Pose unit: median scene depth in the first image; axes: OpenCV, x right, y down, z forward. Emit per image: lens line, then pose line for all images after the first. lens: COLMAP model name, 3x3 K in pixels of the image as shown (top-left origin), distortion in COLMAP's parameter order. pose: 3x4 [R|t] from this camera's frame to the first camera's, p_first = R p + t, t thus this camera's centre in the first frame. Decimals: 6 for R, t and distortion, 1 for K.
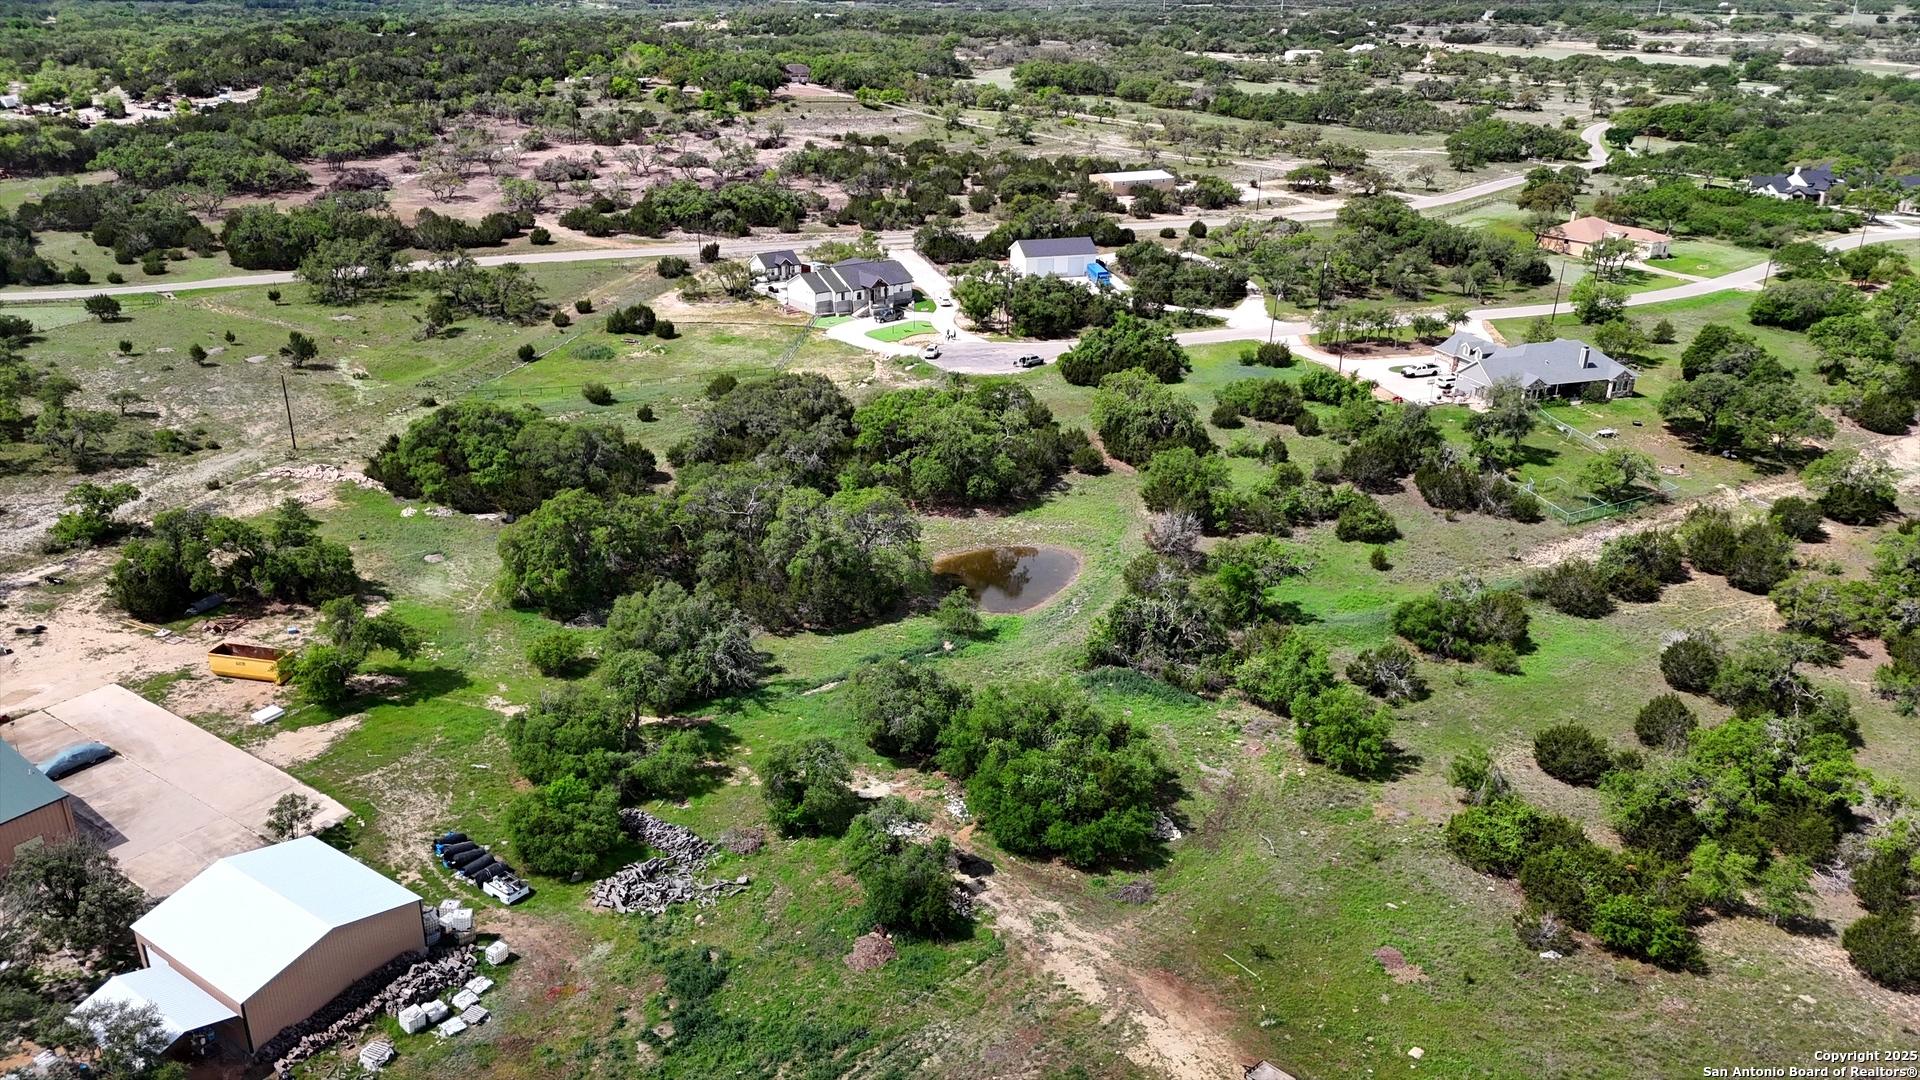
lens RADIAL K [[1398.9, 0, 960.0], [0, 1398.9, 540.0], [0, 0, 1]] dist [0.124813, -0.187827]
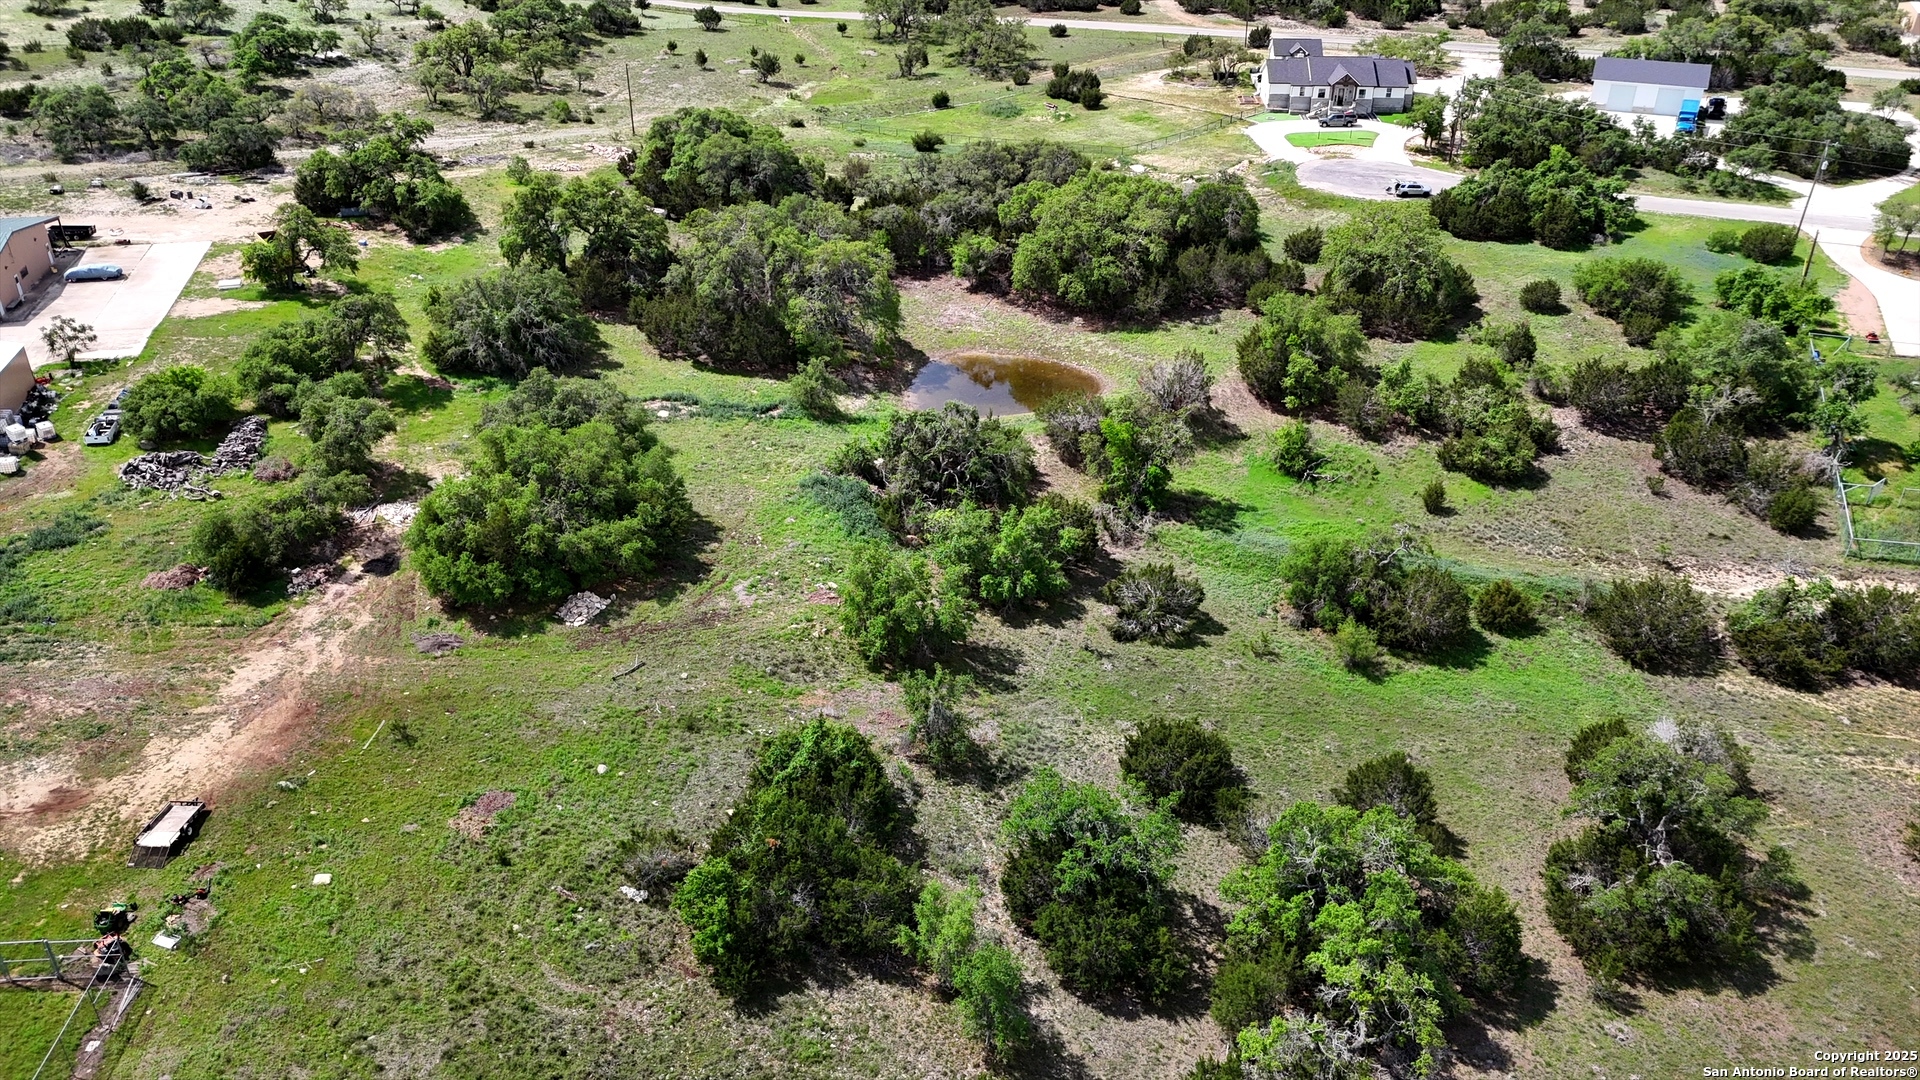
lens RADIAL K [[1408.5, 0, 960.0], [0, 1408.5, 540.0], [0, 0, 1]] dist [0.069340, -0.069781]
pose [[0.746031, 0.314401, -0.587017, 0.511291], [-0.251645, 0.949264, 0.188605, -0.037883], [0.616532, 0.007015, 0.787298, 0.288488]]
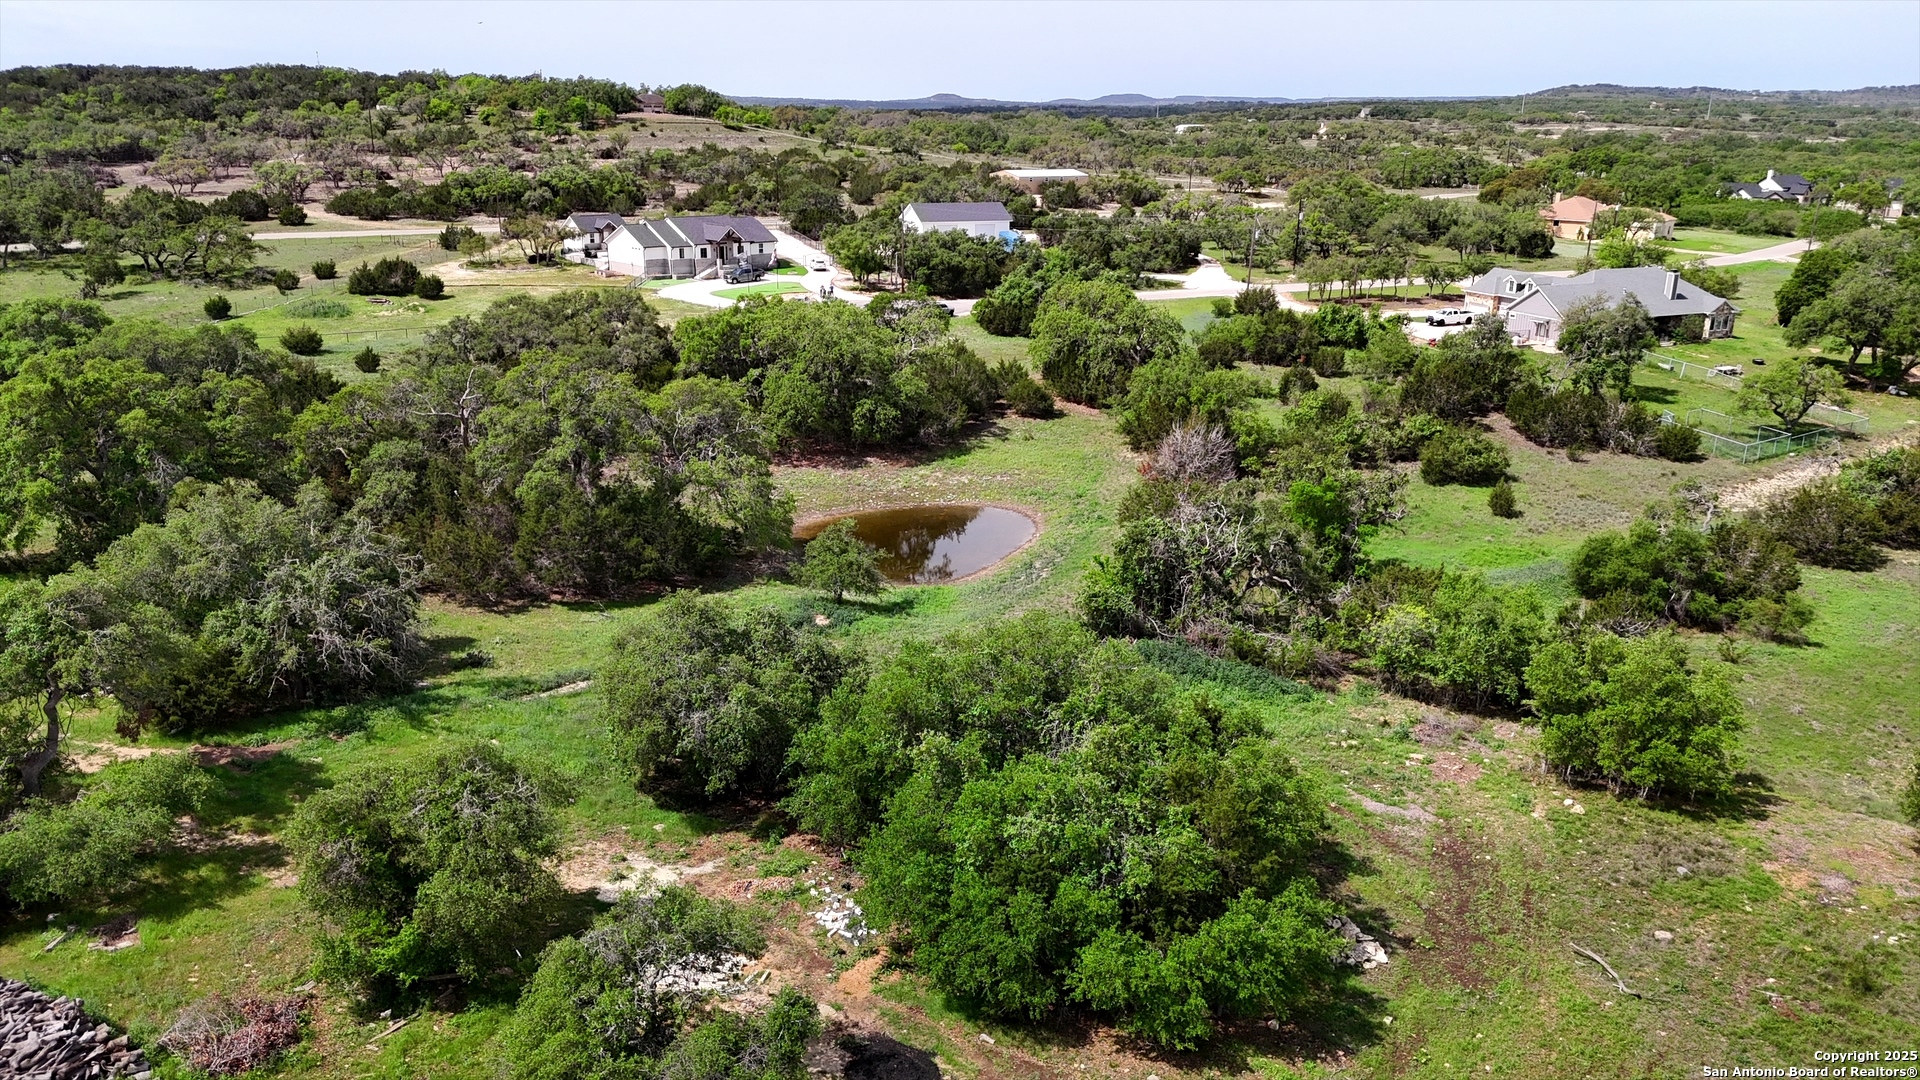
lens RADIAL K [[1408.5, 0, 960.0], [0, 1408.5, 540.0], [0, 0, 1]] dist [0.069340, -0.069781]
pose [[0.996561, -0.026332, 0.078570, 0.002280], [0.033408, 0.995368, -0.090152, 0.076281], [-0.075832, 0.092467, 0.992824, 0.366301]]
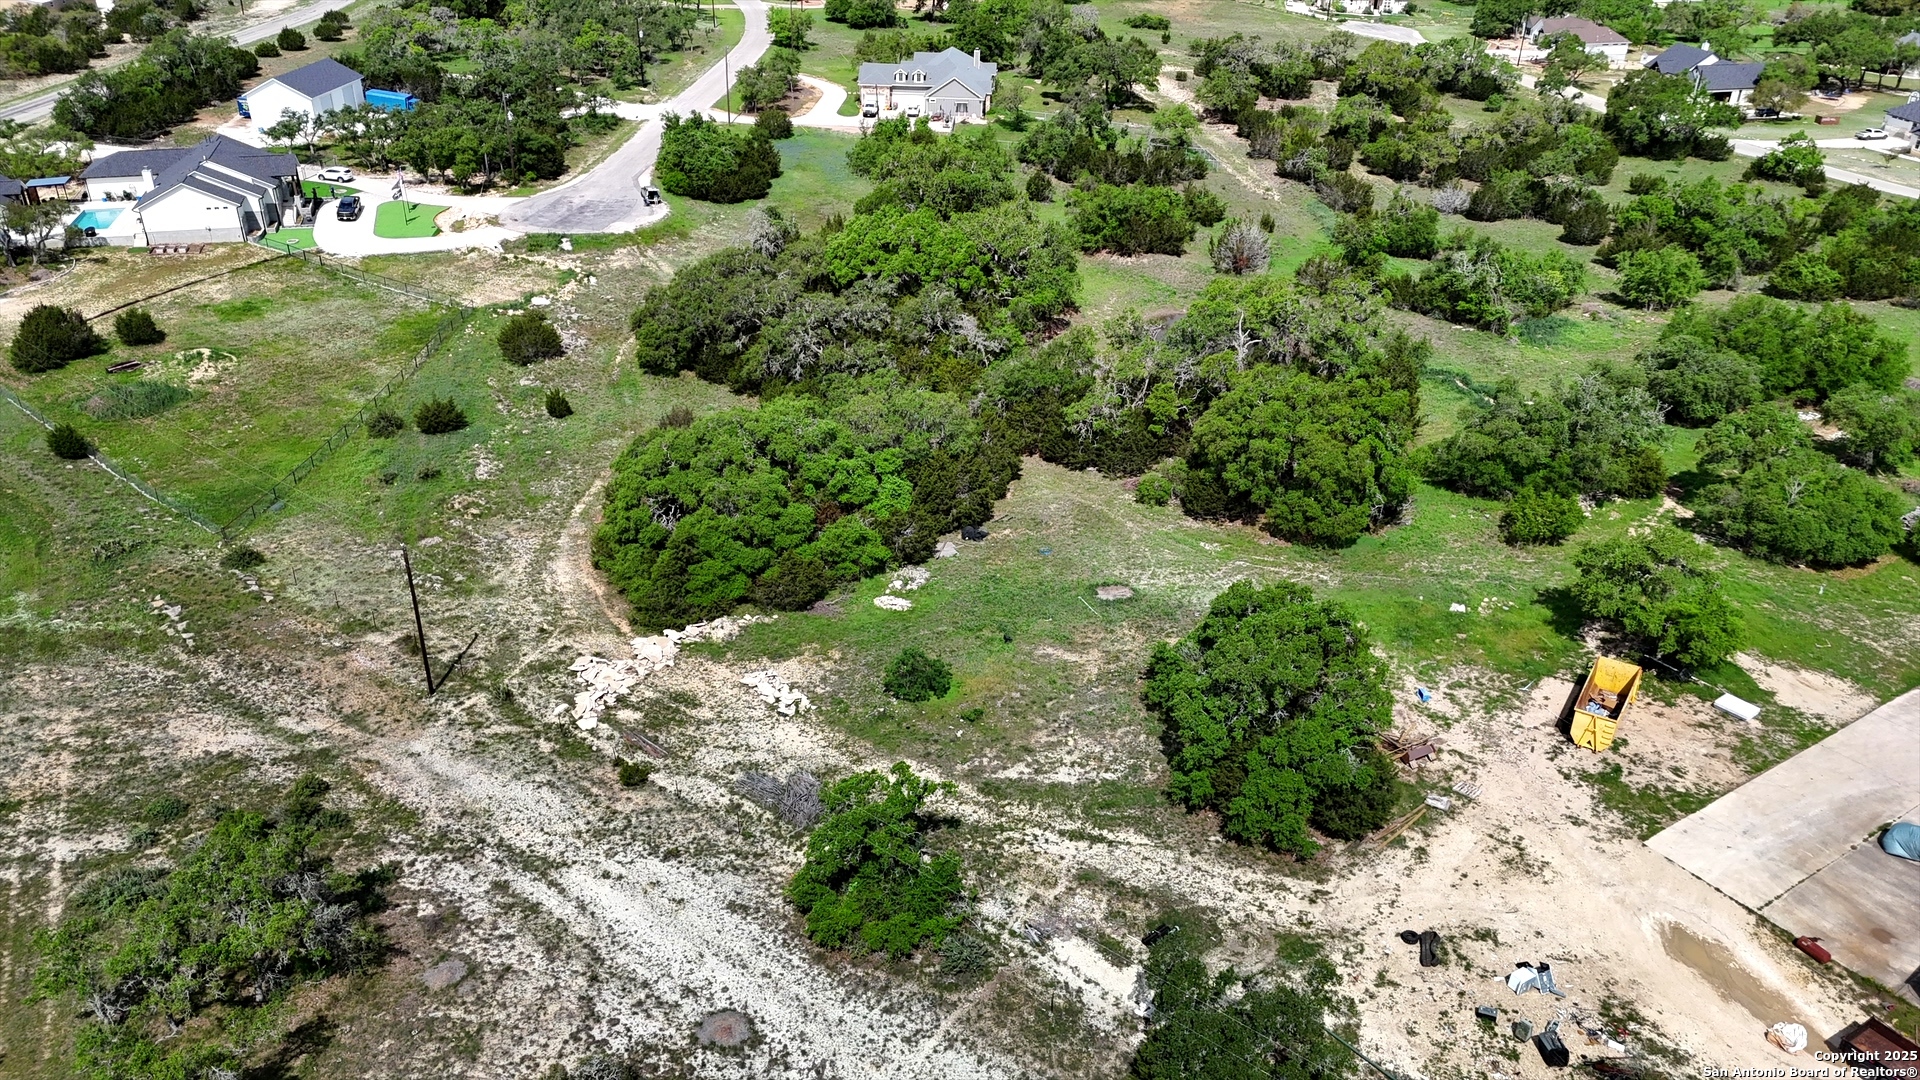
lens RADIAL K [[1408.5, 0, 960.0], [0, 1408.5, 540.0], [0, 0, 1]] dist [0.069340, -0.069781]
pose [[0.390100, -0.449110, 0.803817, -0.779812], [0.340797, 0.881409, 0.327071, -0.207019], [-0.855383, 0.146348, 0.496893, 0.650097]]
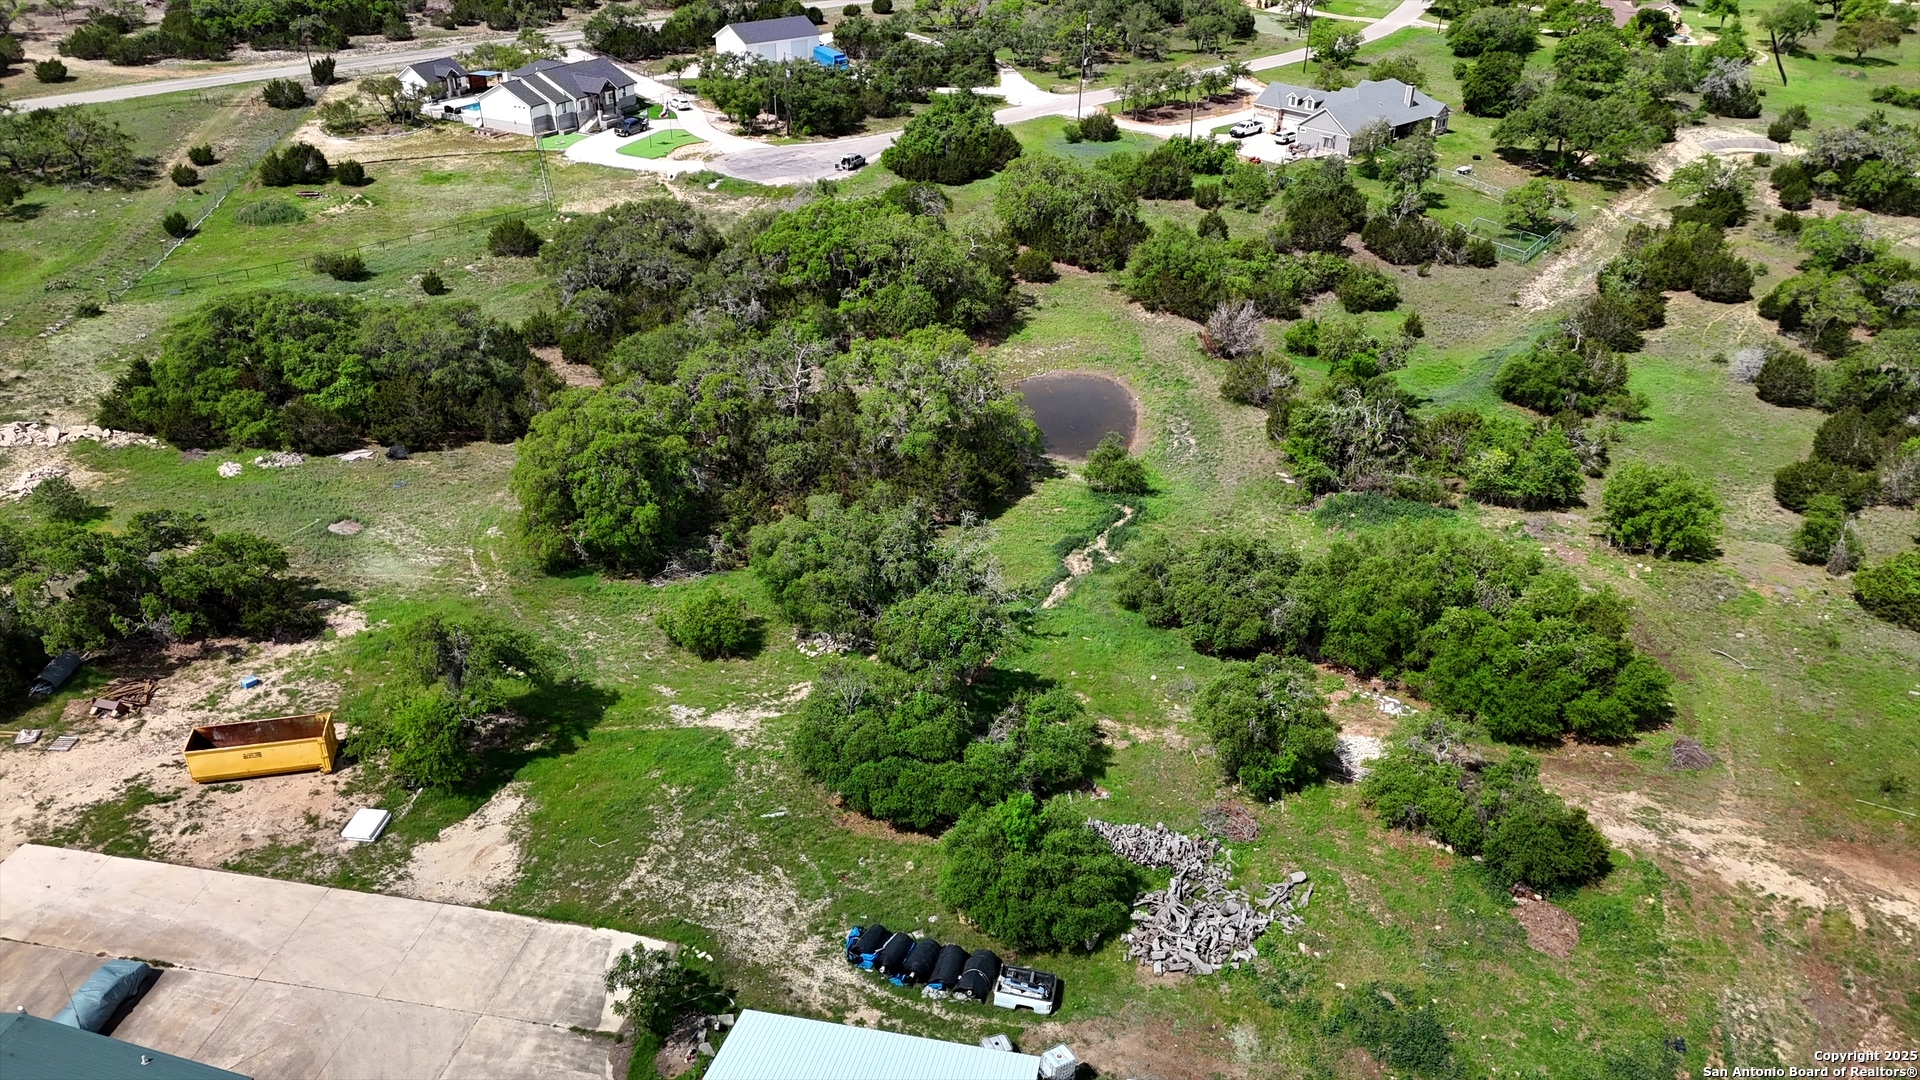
lens RADIAL K [[1408.5, 0, 960.0], [0, 1408.5, 540.0], [0, 0, 1]] dist [0.069340, -0.069781]
pose [[0.916340, -0.199658, 0.347070, -0.296976], [0.156616, 0.976472, 0.148233, -0.030960], [-0.368500, -0.081475, 0.926051, 0.240778]]
